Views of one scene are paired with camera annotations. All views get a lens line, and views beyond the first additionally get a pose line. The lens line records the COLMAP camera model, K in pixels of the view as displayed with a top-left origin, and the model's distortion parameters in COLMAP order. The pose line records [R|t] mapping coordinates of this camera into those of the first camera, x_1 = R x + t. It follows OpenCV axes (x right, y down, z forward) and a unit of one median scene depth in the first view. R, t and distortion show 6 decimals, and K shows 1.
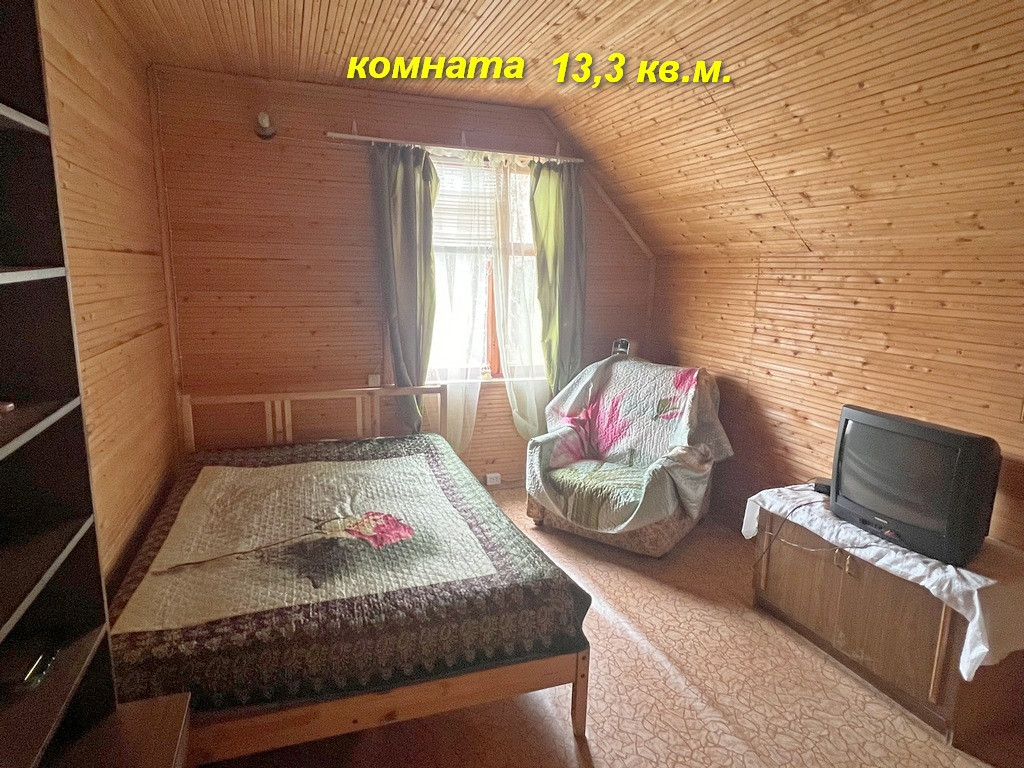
lens RADIAL K [[598.1, 0, 506.8], [0, 598.1, 382.0], [0, 0, 1]] dist [0.006327, 0.002250]
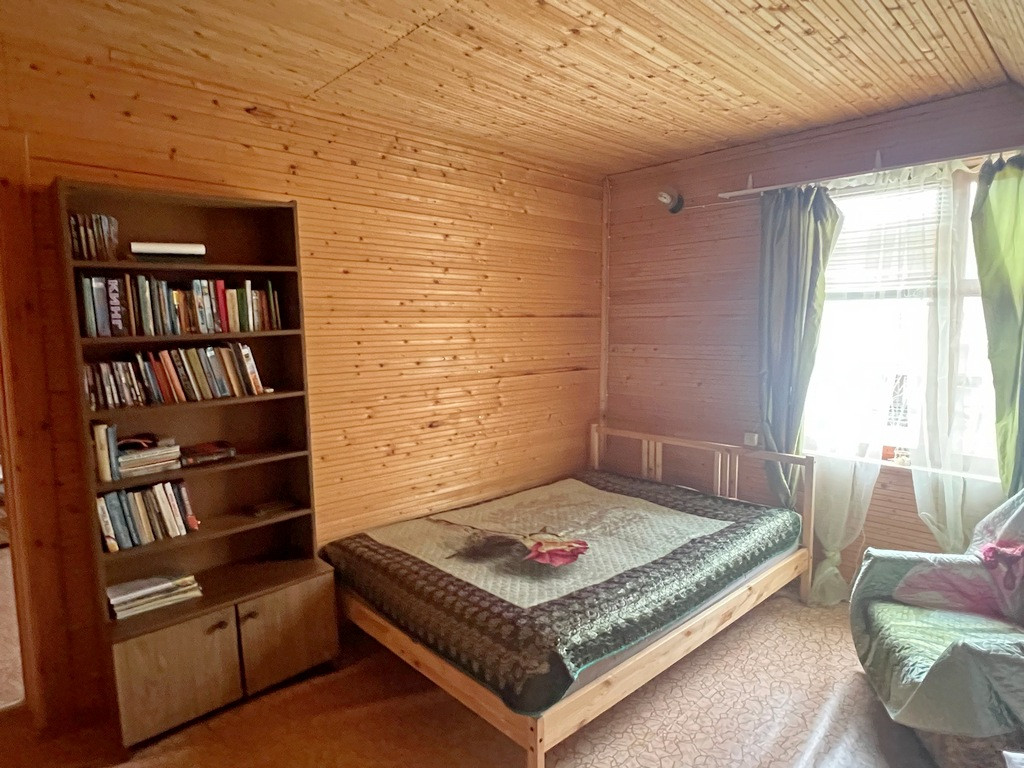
lens RADIAL K [[598.1, 0, 509.0], [0, 598.1, 385.1], [0, 0, 1]] dist [0.006327, 0.002250]
pose [[0.411469, 0.070223, -0.908714, 0.521669], [-0.148439, 0.988879, 0.009204, -0.043296], [0.899255, 0.131102, 0.417317, 0.279570]]
